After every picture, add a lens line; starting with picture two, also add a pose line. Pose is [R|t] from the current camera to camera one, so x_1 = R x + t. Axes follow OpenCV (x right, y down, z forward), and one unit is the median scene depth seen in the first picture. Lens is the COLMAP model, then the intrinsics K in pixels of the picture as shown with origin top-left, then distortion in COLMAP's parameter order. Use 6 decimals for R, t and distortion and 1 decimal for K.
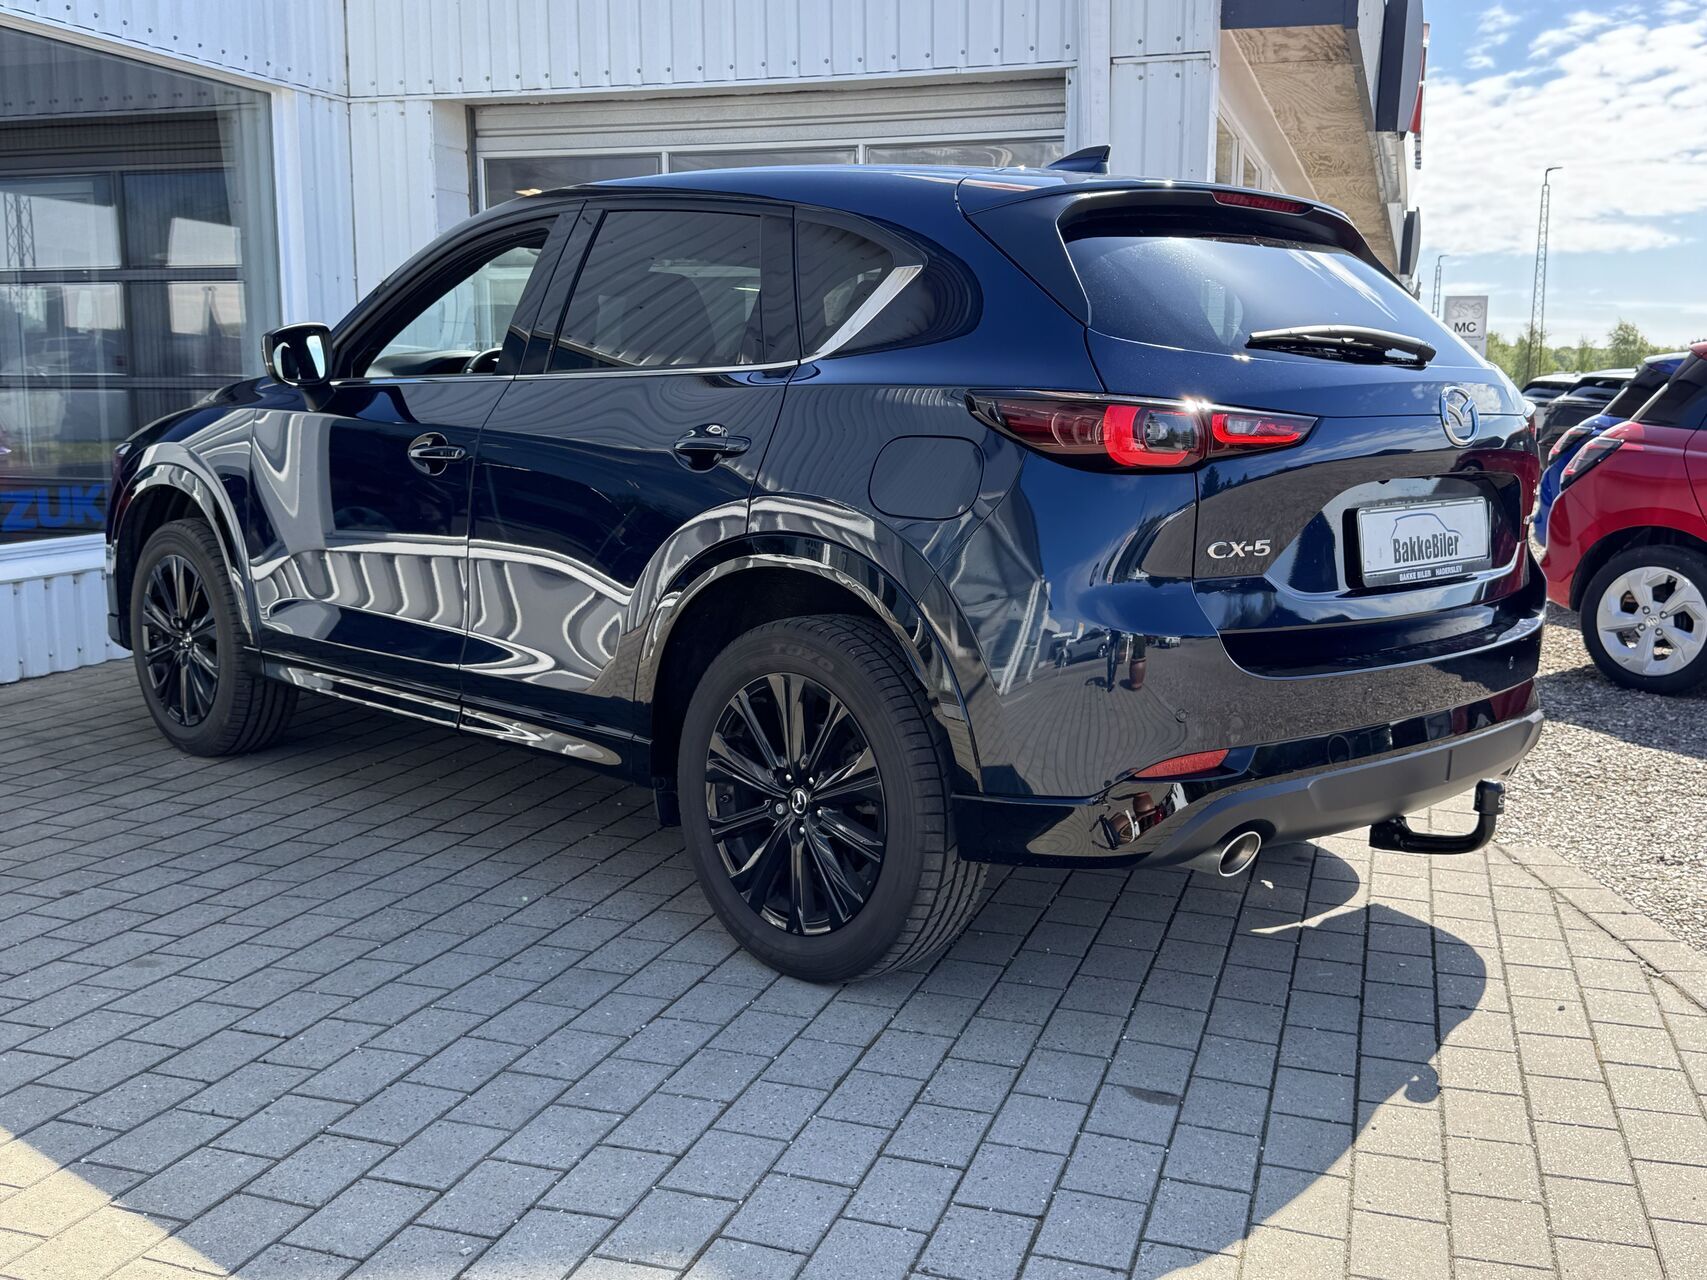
lens RADIAL K [[1732.3, 0, 853.5], [0, 1732.3, 640.0], [0, 0, 1]] dist [0.181679, -0.427651]
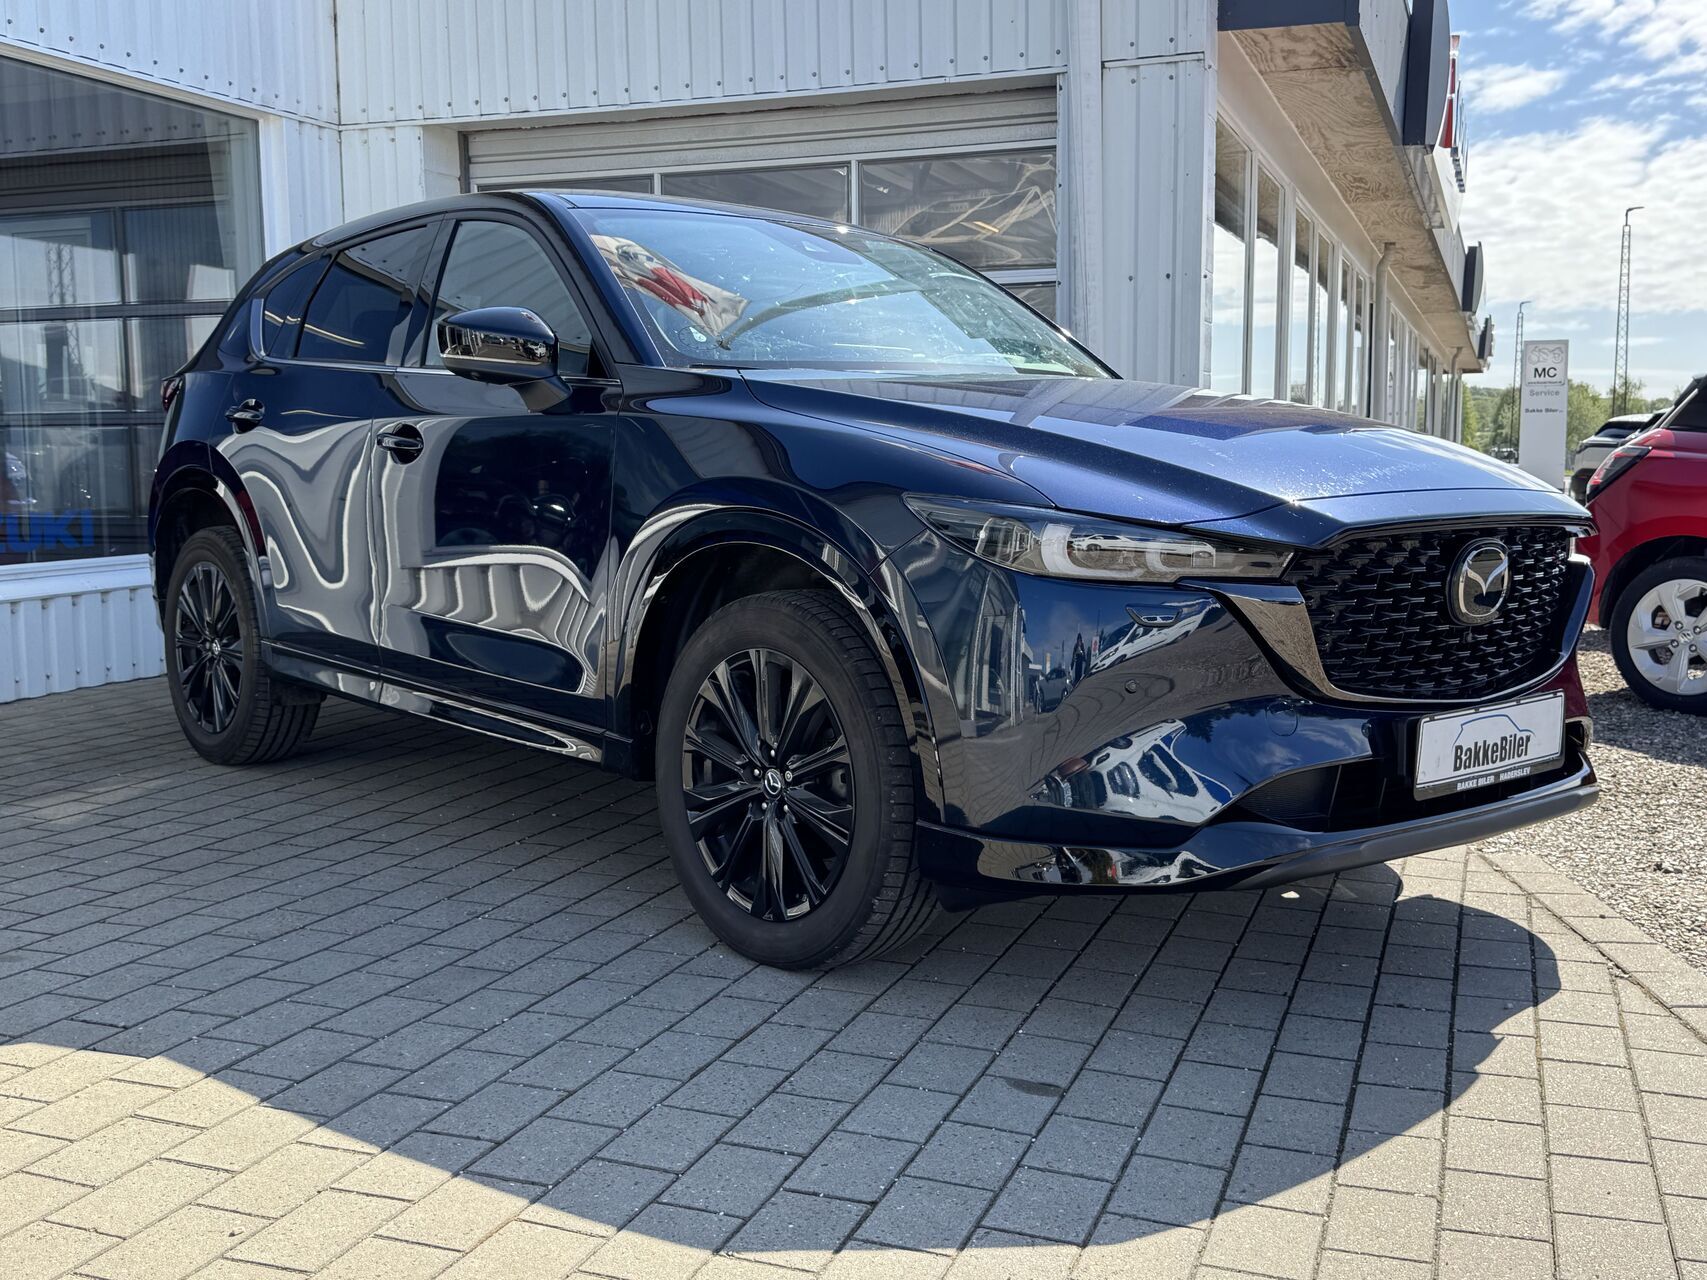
lens RADIAL K [[1764.7, 0, 853.5], [0, 1764.7, 640.0], [0, 0, 1]] dist [0.185635, -0.438195]
pose [[0.998903, -0.007803, -0.046179, 0.090895], [0.005945, 0.999172, -0.040239, 0.046172], [0.046455, 0.039920, 0.998122, 0.035358]]
